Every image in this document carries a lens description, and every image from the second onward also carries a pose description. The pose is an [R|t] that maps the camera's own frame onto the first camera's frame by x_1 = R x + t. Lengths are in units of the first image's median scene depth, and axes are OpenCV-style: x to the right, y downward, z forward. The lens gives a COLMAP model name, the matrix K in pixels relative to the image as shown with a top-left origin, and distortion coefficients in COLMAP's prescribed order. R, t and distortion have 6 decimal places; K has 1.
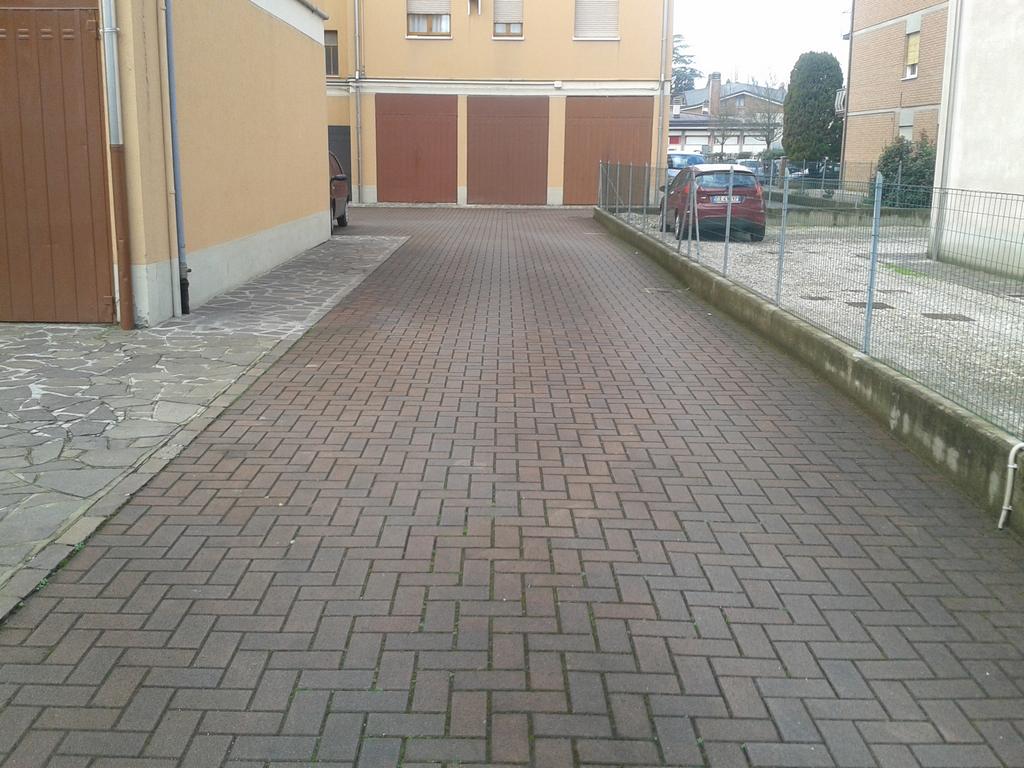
lens RADIAL K [[992.9, 0, 493.1], [0, 992.9, 355.6], [0, 0, 1]] dist [0.131099, -0.390807]
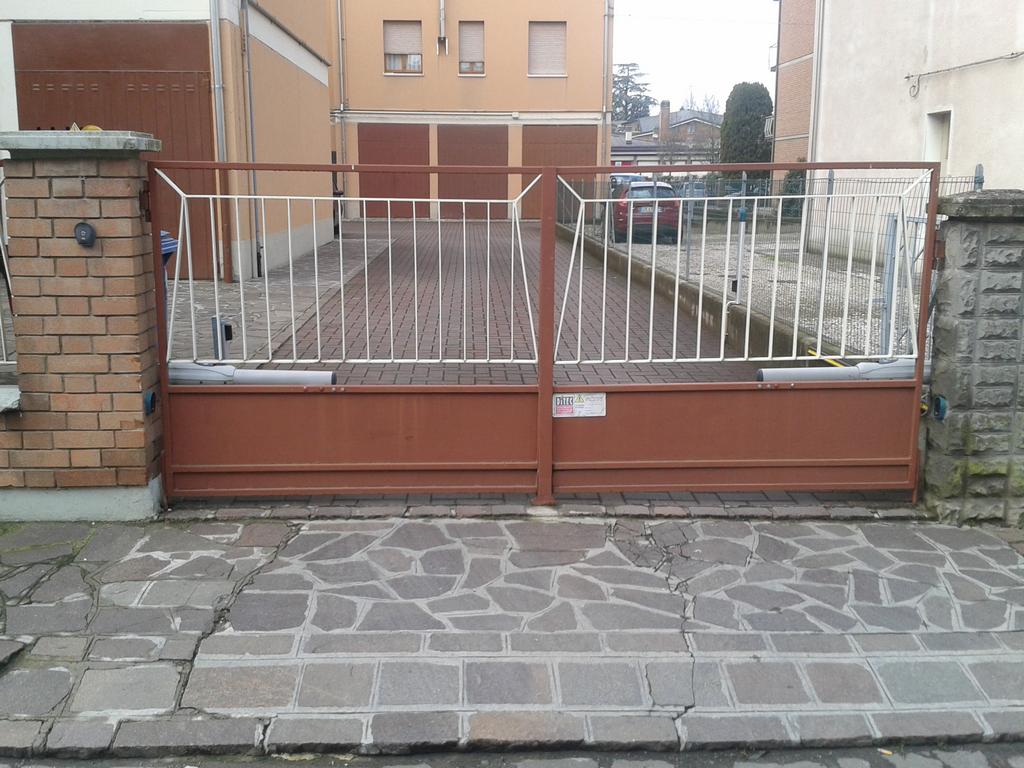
lens RADIAL K [[957.8, 0, 497.9], [0, 957.8, 385.0], [0, 0, 1]] dist [0.062910, -0.003244]
pose [[0.999143, -0.013936, 0.038964, -0.003488], [0.013474, 0.999836, 0.012087, 0.029184], [-0.039126, -0.011552, 0.999167, -0.121300]]
